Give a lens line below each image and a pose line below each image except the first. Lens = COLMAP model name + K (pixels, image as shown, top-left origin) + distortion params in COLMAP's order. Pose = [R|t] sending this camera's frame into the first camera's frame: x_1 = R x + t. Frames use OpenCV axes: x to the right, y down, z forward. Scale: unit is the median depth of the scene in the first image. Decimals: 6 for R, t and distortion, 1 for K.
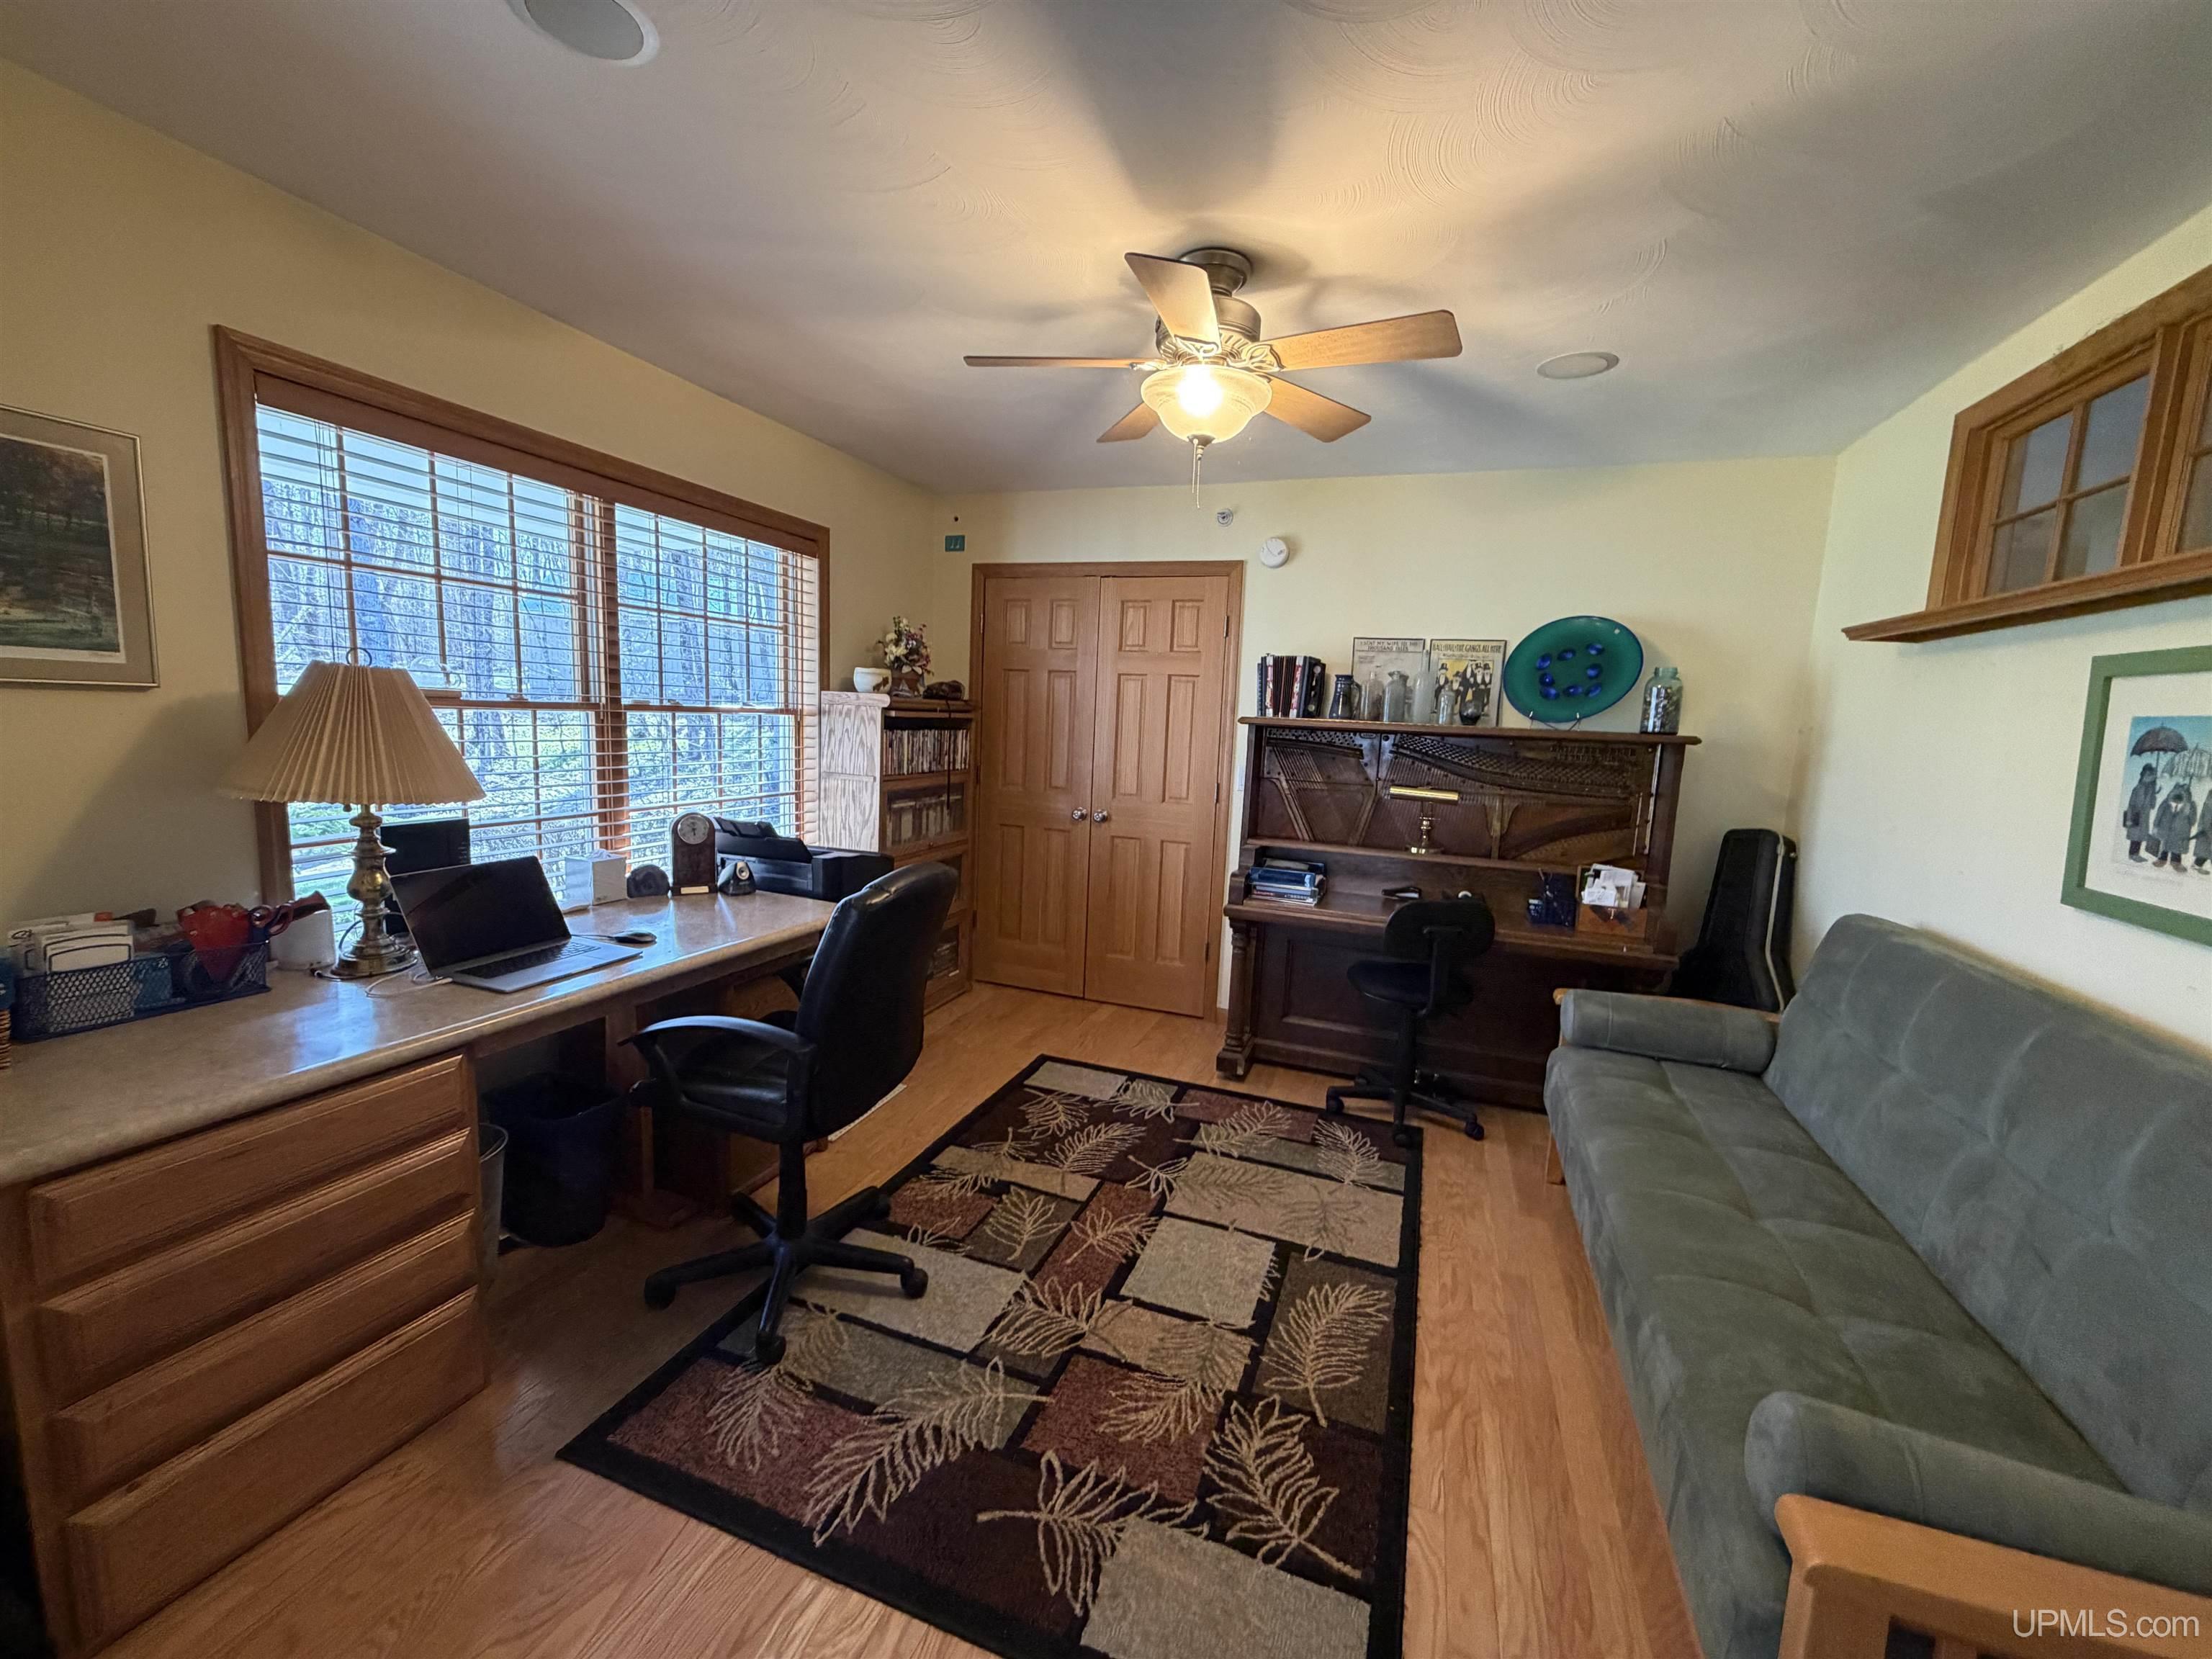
lens RADIAL K [[880.3, 0, 1099.1], [0, 880.3, 824.6], [0, 0, 1]] dist [0.000248, -0.000508]
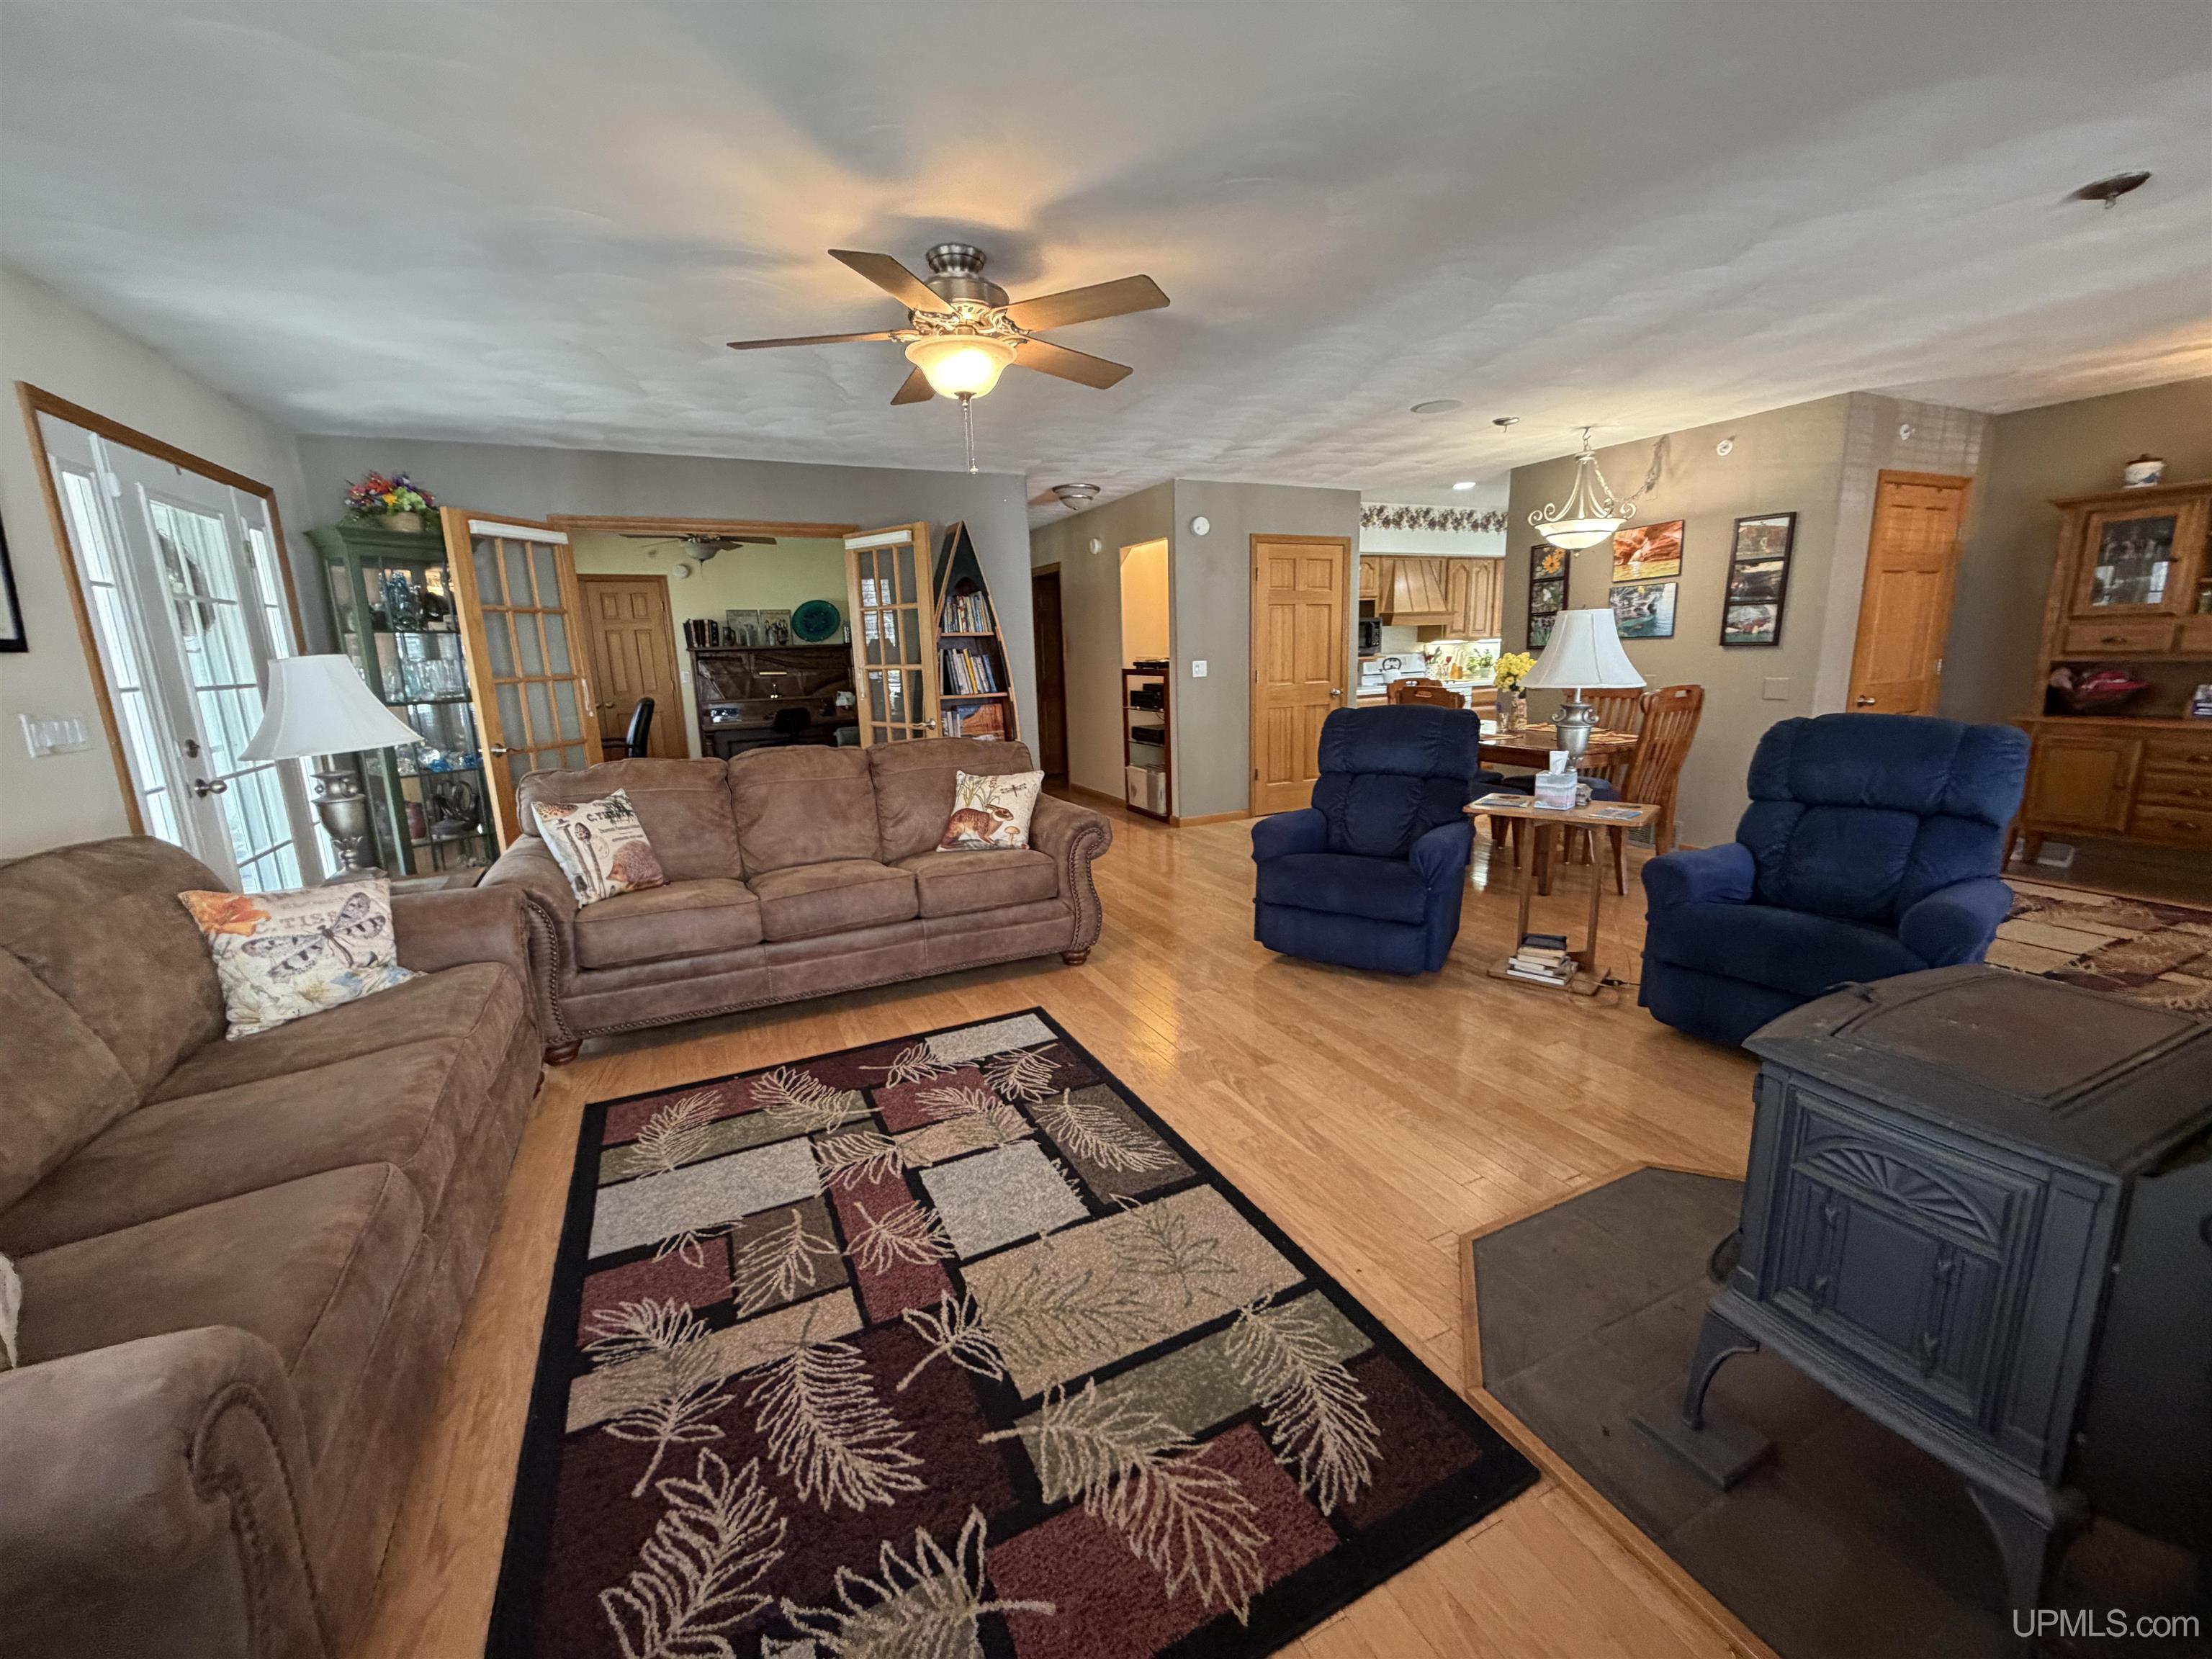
lens RADIAL K [[880.3, 0, 1095.6], [0, 880.3, 824.8], [0, 0, 1]] dist [0.000248, -0.000508]
pose [[0.696372, -0.204792, 0.687842, -0.740742], [0.151608, 0.978771, 0.137922, 0.166626], [-0.701485, 0.008237, 0.712637, -1.321656]]
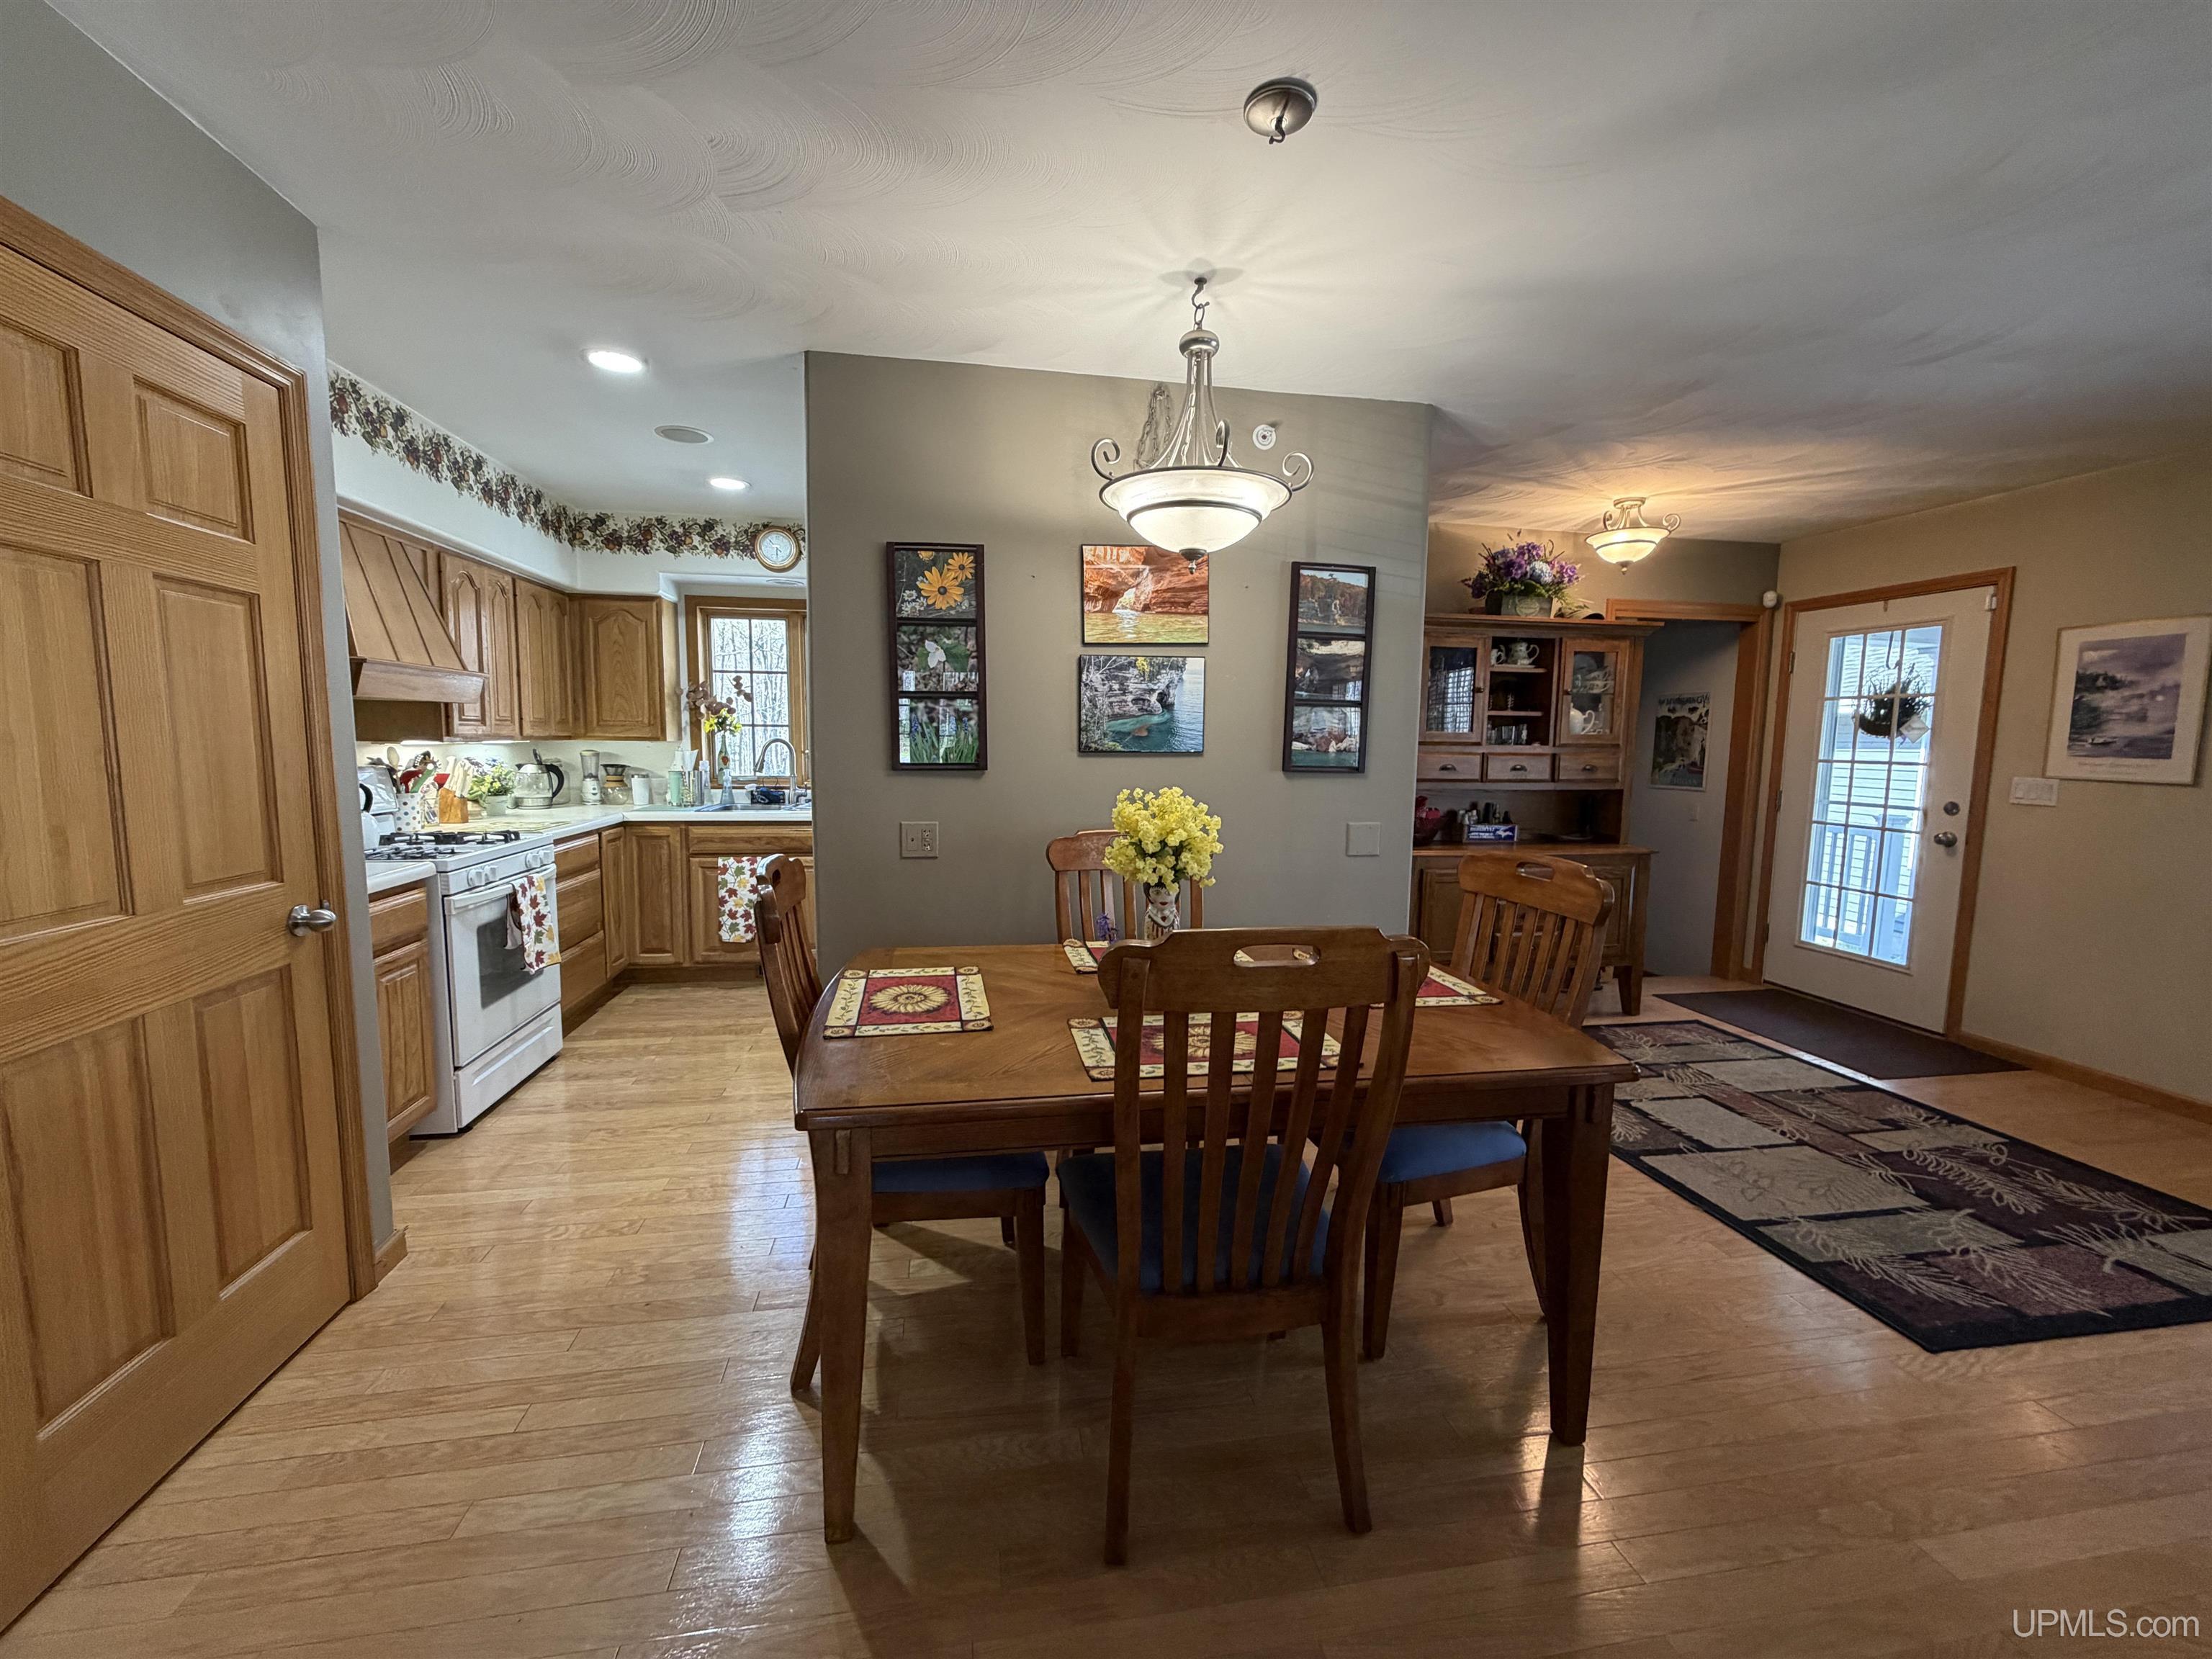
lens RADIAL K [[880.3, 0, 1099.7], [0, 880.3, 829.8], [0, 0, 1]] dist [0.000248, -0.000508]
pose [[-0.500151, -0.140432, 0.854475, 0.302734], [0.074998, 0.976029, 0.204308, 0.105807], [-0.862684, 0.166269, -0.477630, -0.501984]]
